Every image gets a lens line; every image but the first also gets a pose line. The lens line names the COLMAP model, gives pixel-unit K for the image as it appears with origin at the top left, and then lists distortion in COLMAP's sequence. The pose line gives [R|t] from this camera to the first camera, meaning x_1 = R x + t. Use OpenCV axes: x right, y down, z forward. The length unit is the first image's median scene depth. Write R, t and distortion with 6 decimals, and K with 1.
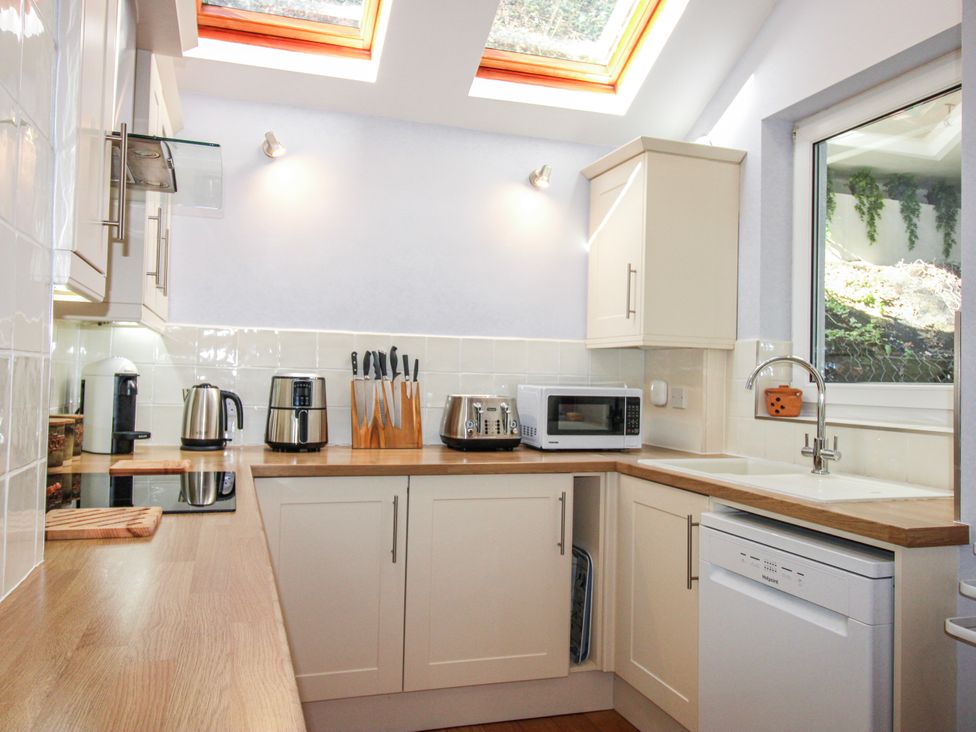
lens RADIAL K [[763.1, 0, 482.7], [0, 763.1, 350.8], [0, 0, 1]] dist [0.008950, -0.002512]
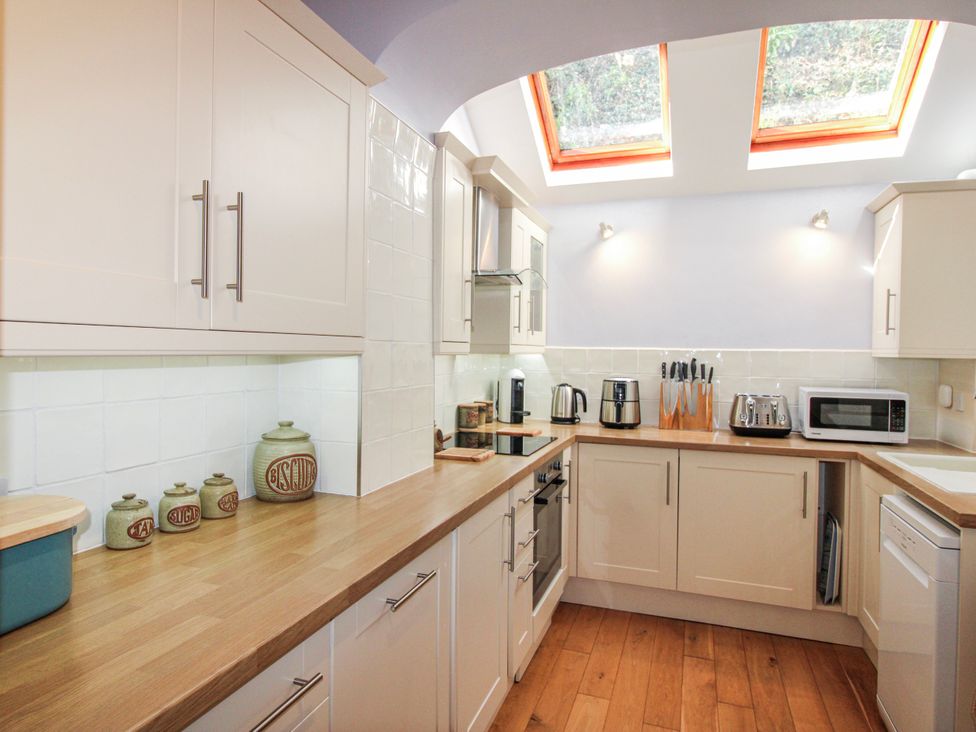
lens RADIAL K [[763.1, 0, 482.7], [0, 763.1, 350.8], [0, 0, 1]] dist [0.008950, -0.002512]
pose [[0.788547, -0.001099, -0.614973, 0.457869], [0.023188, 0.999340, 0.027946, -0.070108], [0.614537, -0.036297, 0.788053, -0.360982]]
